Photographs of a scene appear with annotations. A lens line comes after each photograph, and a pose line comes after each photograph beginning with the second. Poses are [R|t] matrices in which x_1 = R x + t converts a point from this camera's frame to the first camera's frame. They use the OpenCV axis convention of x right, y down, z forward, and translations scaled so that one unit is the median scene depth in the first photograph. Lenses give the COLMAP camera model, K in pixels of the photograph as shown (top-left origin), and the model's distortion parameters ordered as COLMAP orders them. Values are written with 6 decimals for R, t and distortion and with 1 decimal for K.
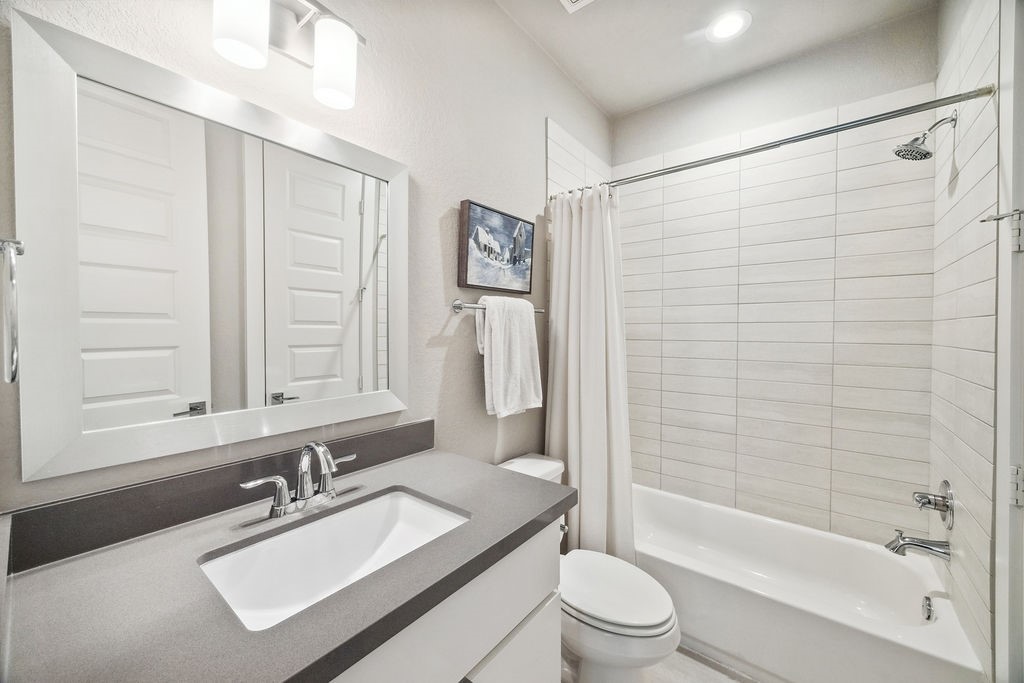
lens RADIAL K [[392.9, 0, 509.4], [0, 392.9, 337.3], [0, 0, 1]] dist [-0.003146, -0.000122]
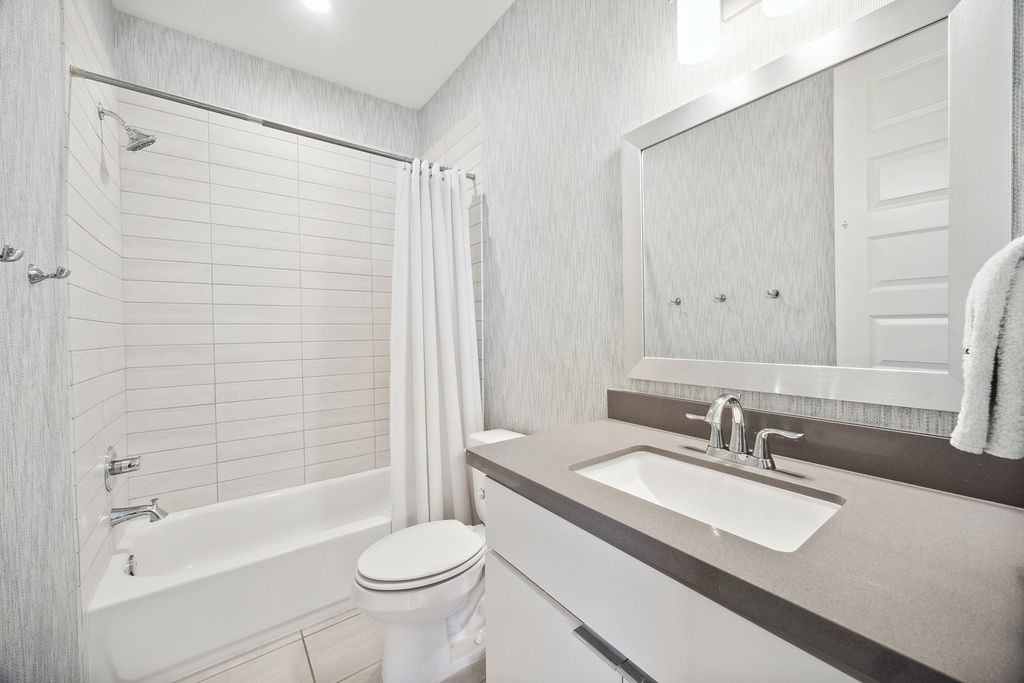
lens RADIAL K [[392.9, 0, 512.6], [0, 392.9, 337.3], [0, 0, 1]] dist [-0.003146, -0.000122]
pose [[-0.254820, 0.026508, -0.966625, 0.545402], [0.004402, 0.999646, 0.026253, 0.084988], [0.966978, 0.002434, -0.254846, 0.666331]]
